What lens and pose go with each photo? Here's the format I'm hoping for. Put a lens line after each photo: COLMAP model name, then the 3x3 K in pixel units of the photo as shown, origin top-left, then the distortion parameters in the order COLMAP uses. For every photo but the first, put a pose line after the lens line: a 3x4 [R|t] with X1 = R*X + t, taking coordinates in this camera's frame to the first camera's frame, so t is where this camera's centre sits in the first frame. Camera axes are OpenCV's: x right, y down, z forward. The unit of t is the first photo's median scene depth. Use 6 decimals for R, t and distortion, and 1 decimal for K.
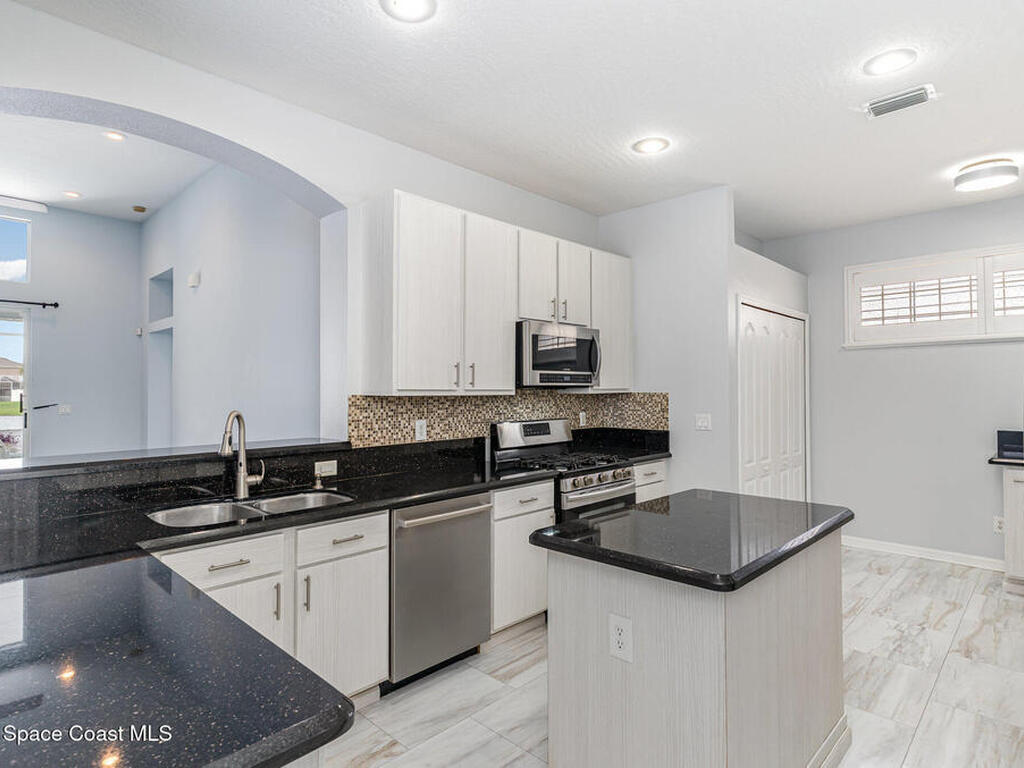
lens RADIAL K [[567.9, 0, 513.5], [0, 567.9, 379.0], [0, 0, 1]] dist [0.012214, 0.000020]
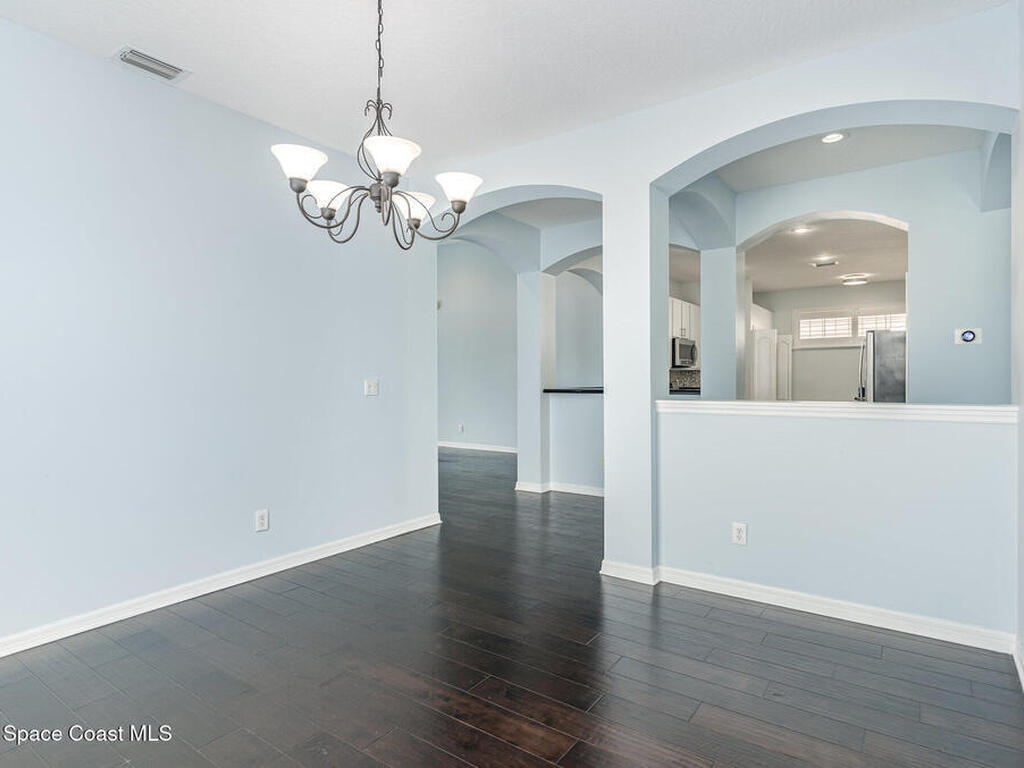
lens RADIAL K [[567.9, 0, 513.5], [0, 567.9, 379.0], [0, 0, 1]] dist [0.012214, 0.000020]
pose [[0.991213, 0.004085, 0.132210, -1.014768], [-0.005373, 0.999942, 0.009384, 0.052561], [-0.132164, -0.010012, 0.991177, -1.321956]]
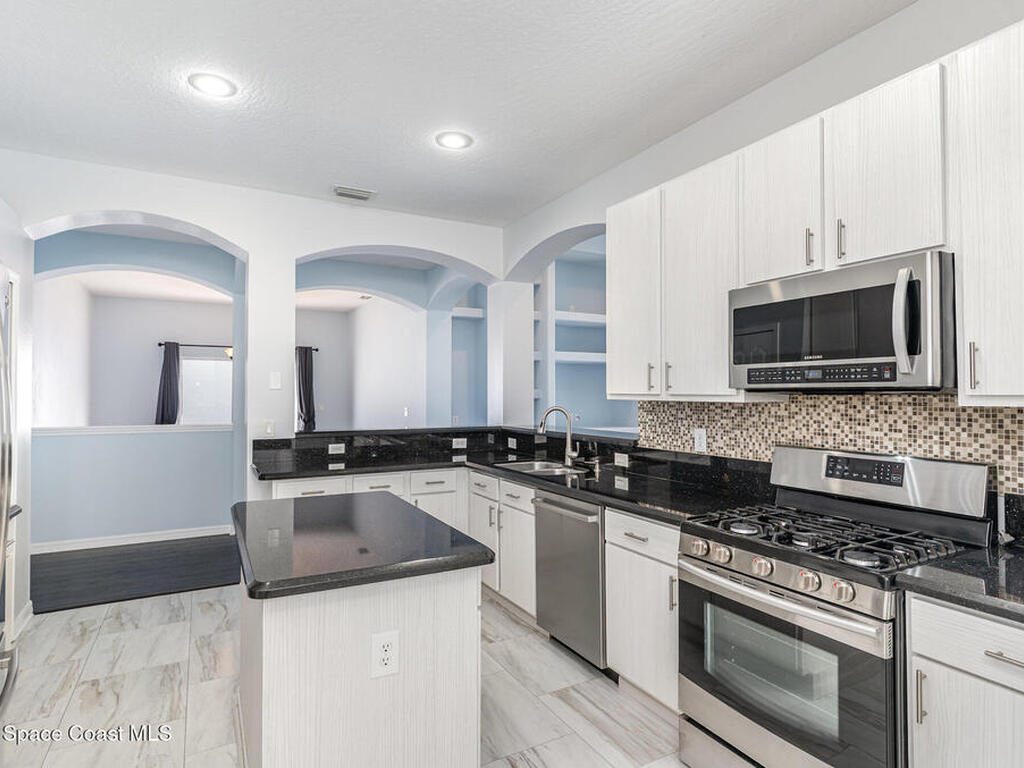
lens RADIAL K [[567.9, 0, 513.5], [0, 567.9, 379.0], [0, 0, 1]] dist [0.012214, 0.000020]
pose [[-0.287523, -0.021645, -0.957529, 0.769269], [0.015132, 0.999517, -0.027138, 0.015296], [0.957654, -0.022292, -0.287057, 0.991767]]
